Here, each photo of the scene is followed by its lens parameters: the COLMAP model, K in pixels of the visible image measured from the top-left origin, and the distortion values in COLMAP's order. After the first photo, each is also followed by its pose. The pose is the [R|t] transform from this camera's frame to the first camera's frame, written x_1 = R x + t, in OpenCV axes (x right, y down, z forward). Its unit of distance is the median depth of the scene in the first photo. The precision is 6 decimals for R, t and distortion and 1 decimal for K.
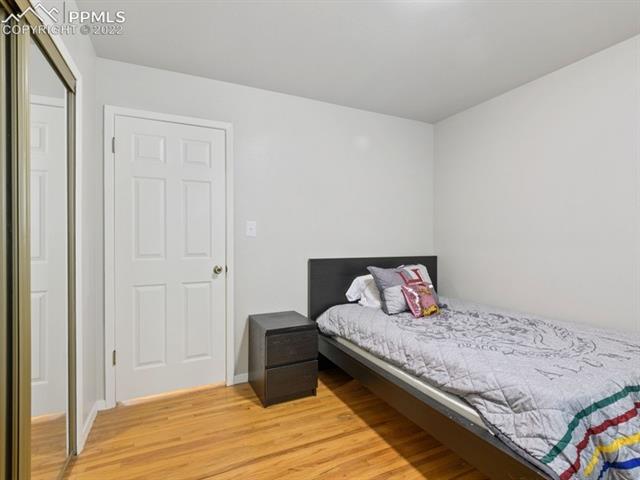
lens RADIAL K [[319.3, 0, 320.6], [0, 319.3, 241.4], [0, 0, 1]] dist [0.002058, 0.000398]
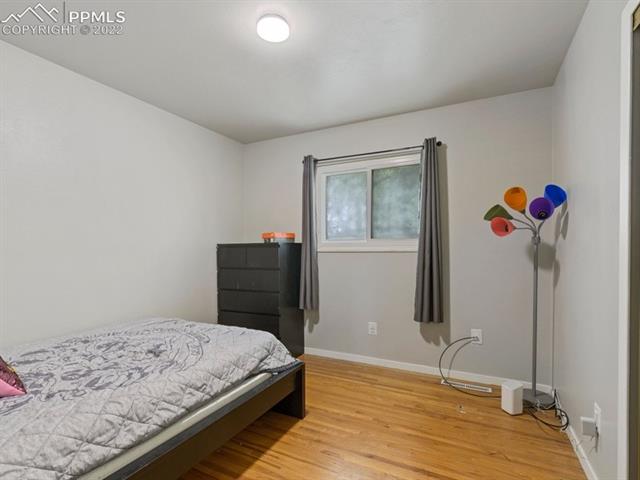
lens RADIAL K [[319.3, 0, 321.4], [0, 319.3, 243.7], [0, 0, 1]] dist [0.002058, 0.000398]
pose [[-0.609547, 0.009095, 0.792698, -0.659477], [-0.000913, 0.999925, -0.012175, -0.016518], [-0.792750, -0.008145, -0.609493, 1.385521]]
